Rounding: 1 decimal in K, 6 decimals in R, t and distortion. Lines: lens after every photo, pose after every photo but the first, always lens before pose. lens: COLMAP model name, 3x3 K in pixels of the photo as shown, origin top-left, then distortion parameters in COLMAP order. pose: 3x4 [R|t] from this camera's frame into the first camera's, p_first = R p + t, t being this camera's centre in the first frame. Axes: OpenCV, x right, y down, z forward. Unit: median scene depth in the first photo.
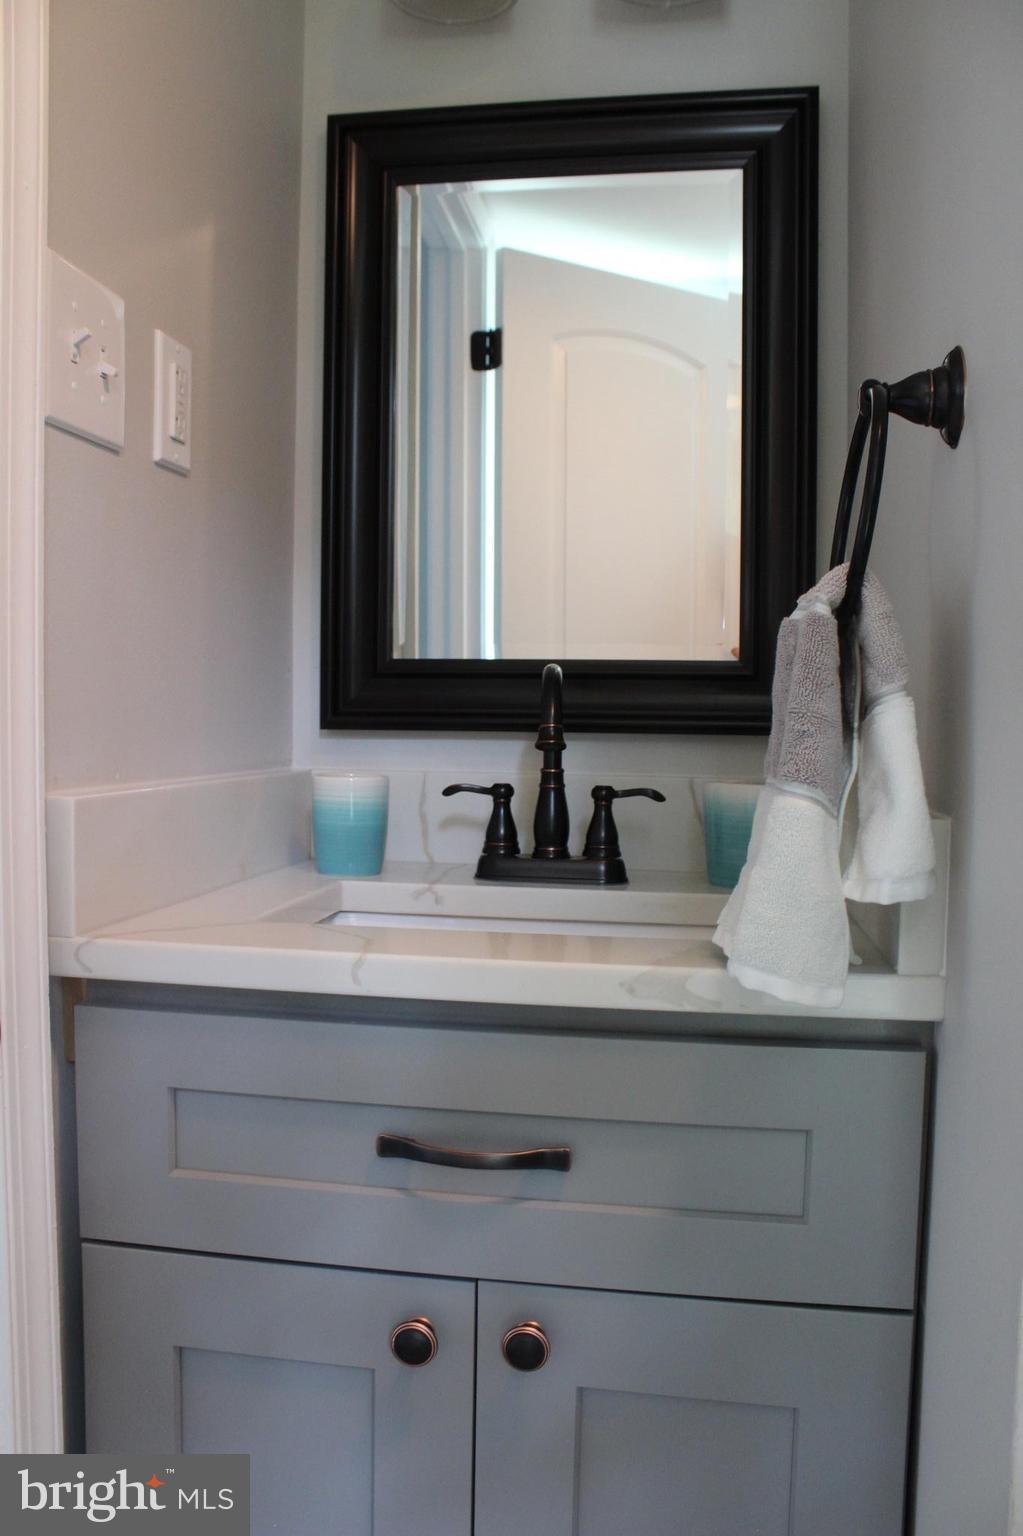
lens RADIAL K [[1304.2, 0, 519.5], [0, 1304.2, 763.2], [0, 0, 1]] dist [-0.163485, 0.148722]
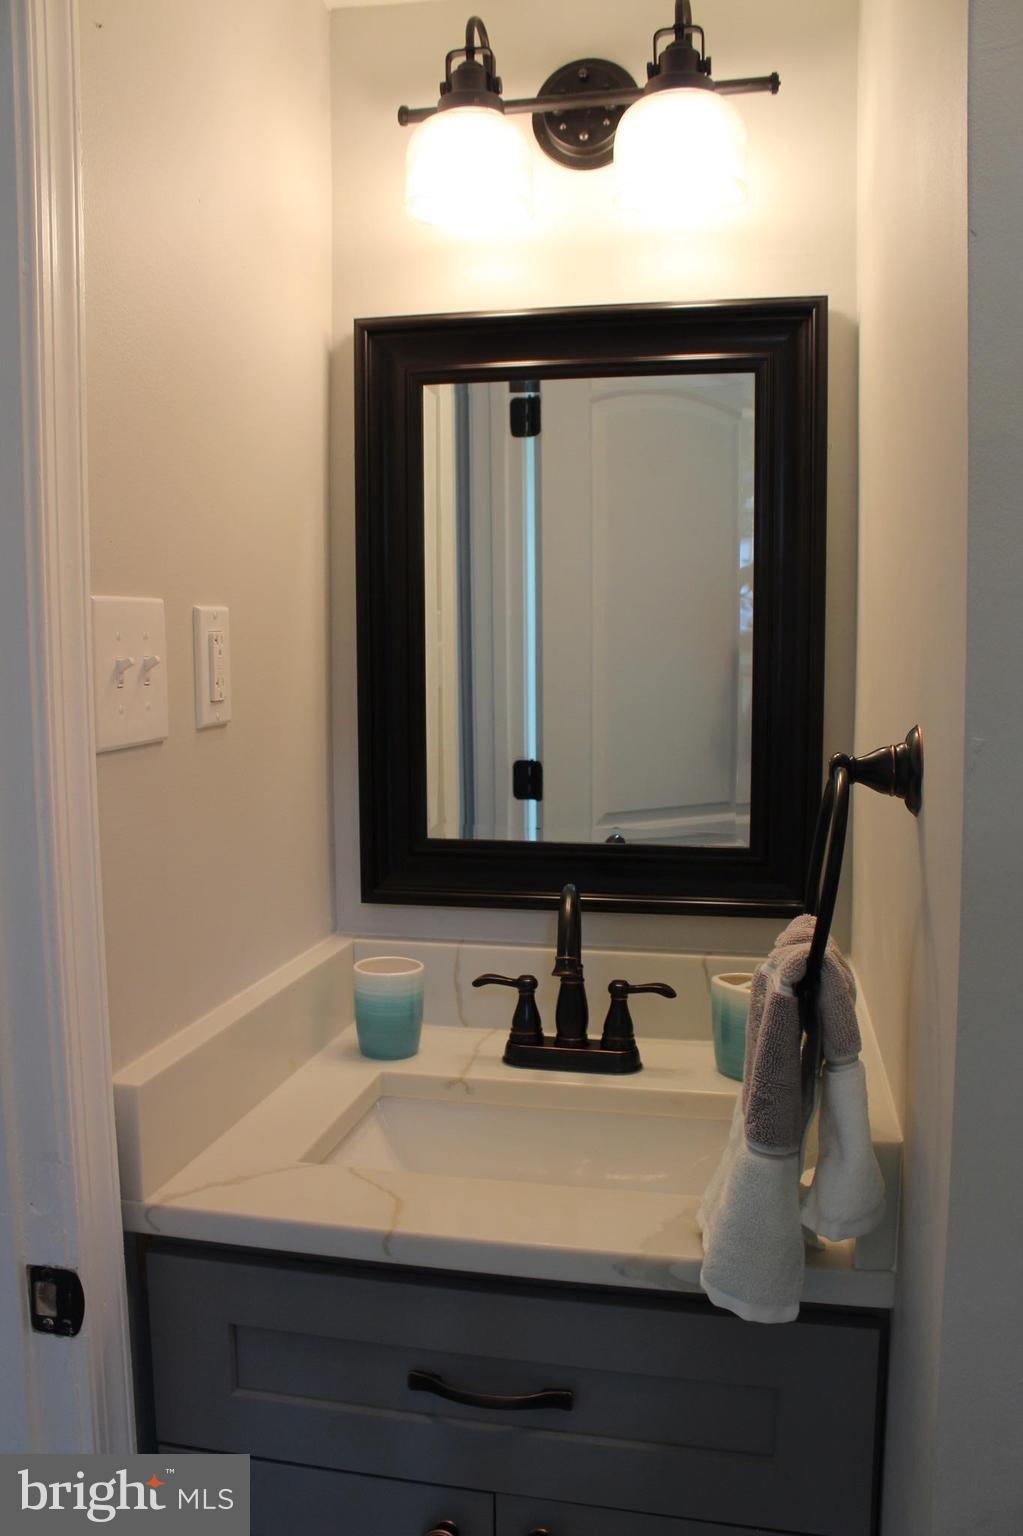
lens RADIAL K [[1304.2, 0, 519.5], [0, 1304.2, 763.2], [0, 0, 1]] dist [-0.163485, 0.148722]
pose [[0.998764, -0.009517, -0.048775, 0.035814], [0.012310, 0.998282, 0.057278, -0.228019], [0.048146, -0.057808, 0.997166, -0.073921]]
